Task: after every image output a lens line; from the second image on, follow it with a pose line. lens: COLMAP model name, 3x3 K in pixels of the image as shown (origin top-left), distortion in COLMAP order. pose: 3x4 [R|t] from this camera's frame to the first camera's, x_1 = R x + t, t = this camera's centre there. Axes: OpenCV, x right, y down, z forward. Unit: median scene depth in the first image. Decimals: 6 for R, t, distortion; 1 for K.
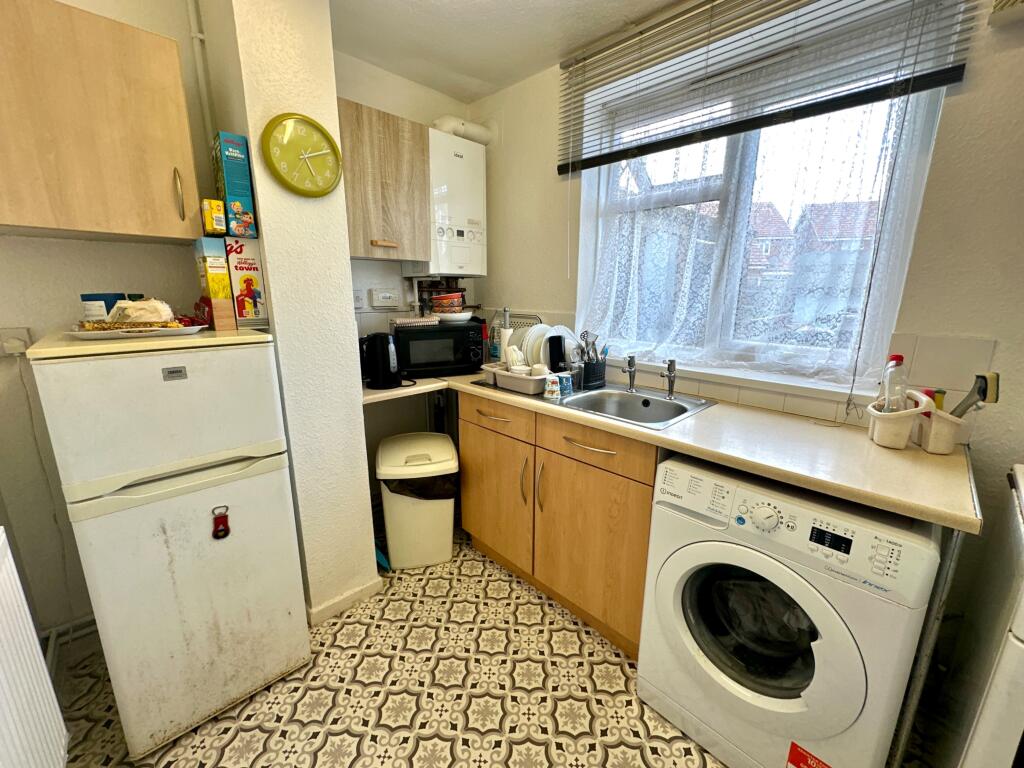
lens RADIAL K [[410.1, 0, 518.7], [0, 410.1, 381.7], [0, 0, 1]] dist [-0.000681, -0.000926]
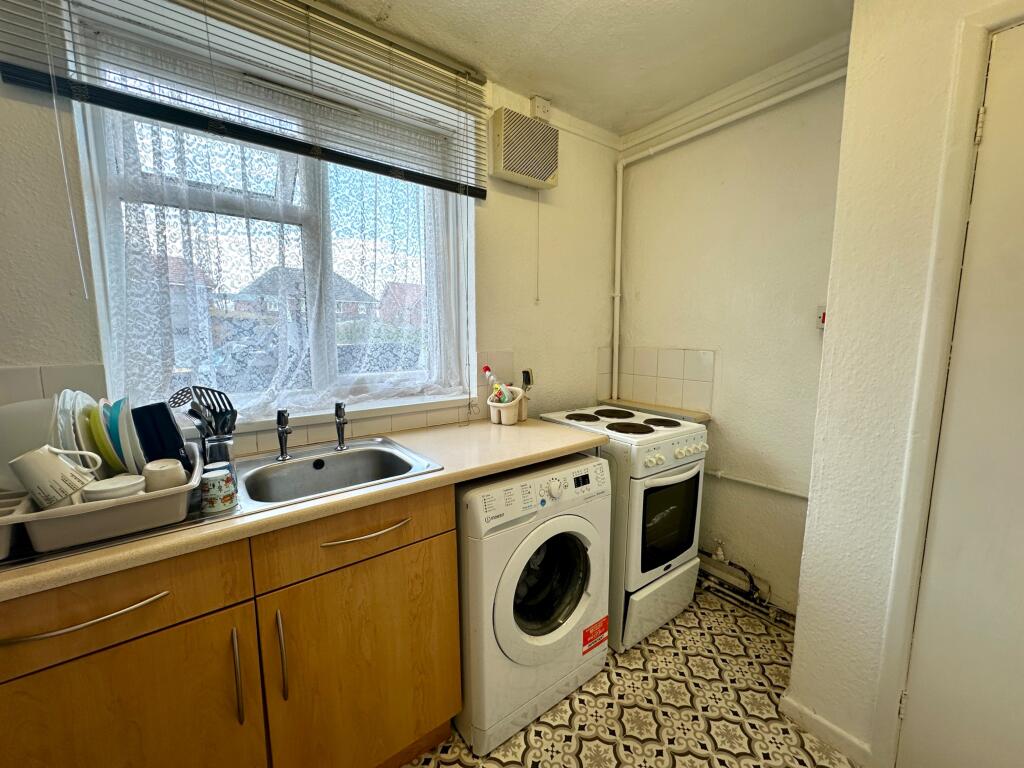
lens RADIAL K [[410.1, 0, 518.4], [0, 410.1, 388.4], [0, 0, 1]] dist [-0.000681, -0.000926]
pose [[0.130304, -0.140757, 0.981432, -0.425804], [0.222733, 0.968726, 0.109363, -0.098601], [-0.966132, 0.204347, 0.157580, 0.540795]]
